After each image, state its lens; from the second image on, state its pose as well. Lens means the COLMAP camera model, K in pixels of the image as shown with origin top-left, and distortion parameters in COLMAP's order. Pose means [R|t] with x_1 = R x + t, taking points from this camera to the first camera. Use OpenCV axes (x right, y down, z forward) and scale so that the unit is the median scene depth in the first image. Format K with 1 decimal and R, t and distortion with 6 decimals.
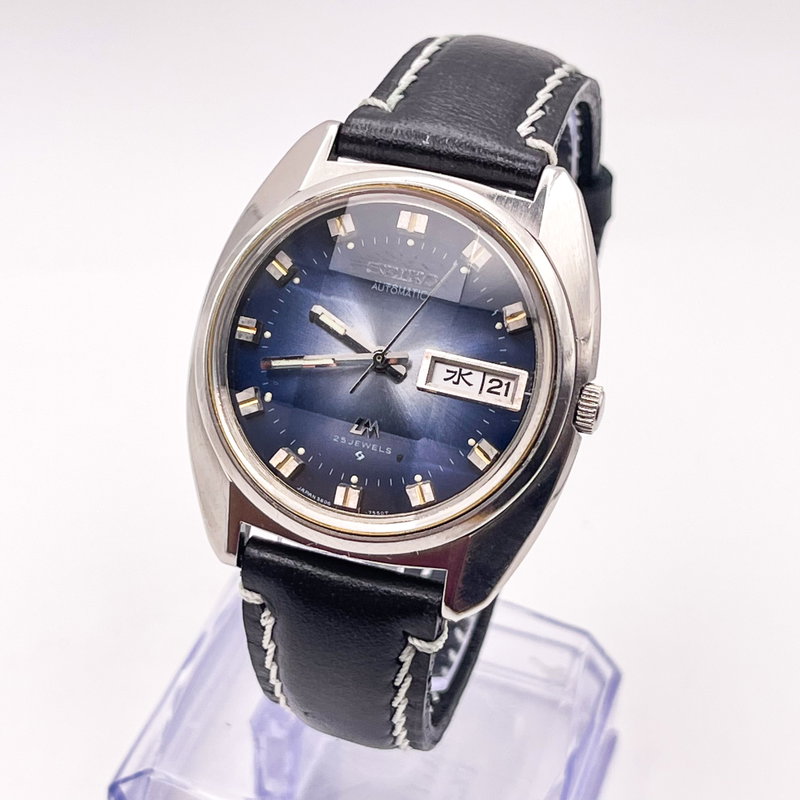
lens RADIAL K [[1975.2, 0, 400.6], [0, 1975.2, 399.0], [0, 0, 1]] dist [0.474918, 0.000000]
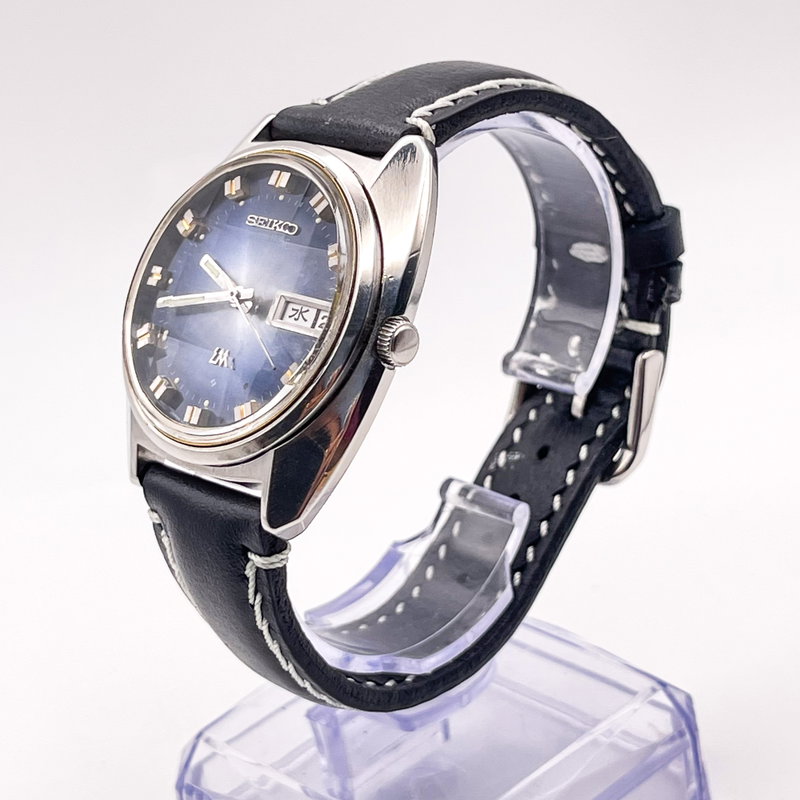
lens RADIAL K [[1975.2, 0, 434.7], [0, 1975.2, 395.7], [0, 0, 1]] dist [0.474918, 0.000000]
pose [[0.891740, 0.026066, -0.451797, 0.593668], [-0.106698, 0.982305, -0.153923, 0.194496], [0.439790, 0.185465, 0.878742, 0.066594]]
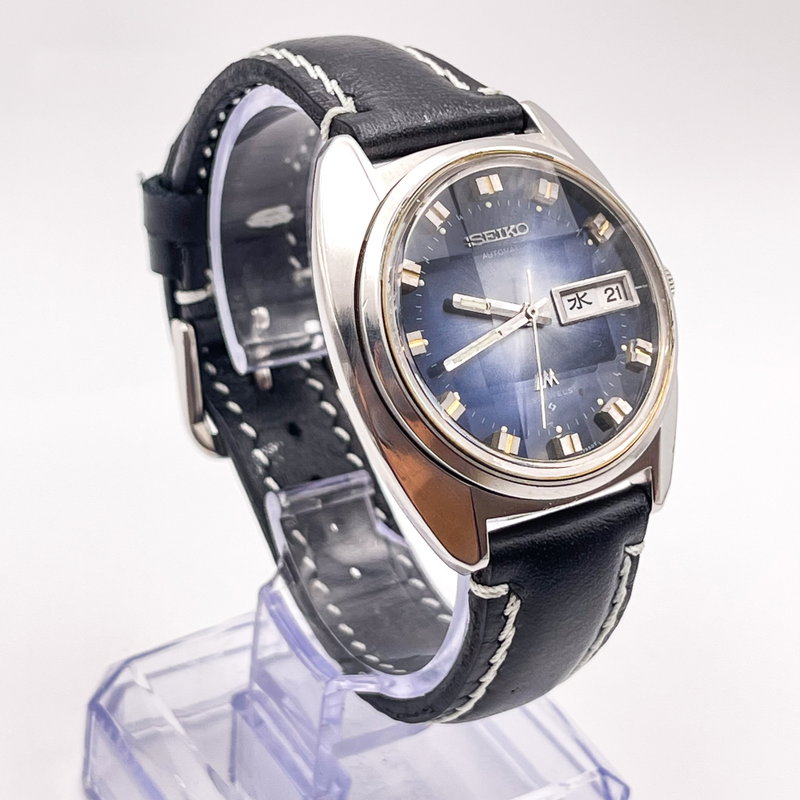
lens RADIAL K [[1975.2, 0, 409.0], [0, 1975.2, 385.4], [0, 0, 1]] dist [0.474918, 0.000000]
pose [[0.653736, -0.406573, 0.638222, -0.721930], [0.428298, 0.894110, 0.130874, -0.148127], [-0.623851, 0.187792, 0.758646, 0.254268]]
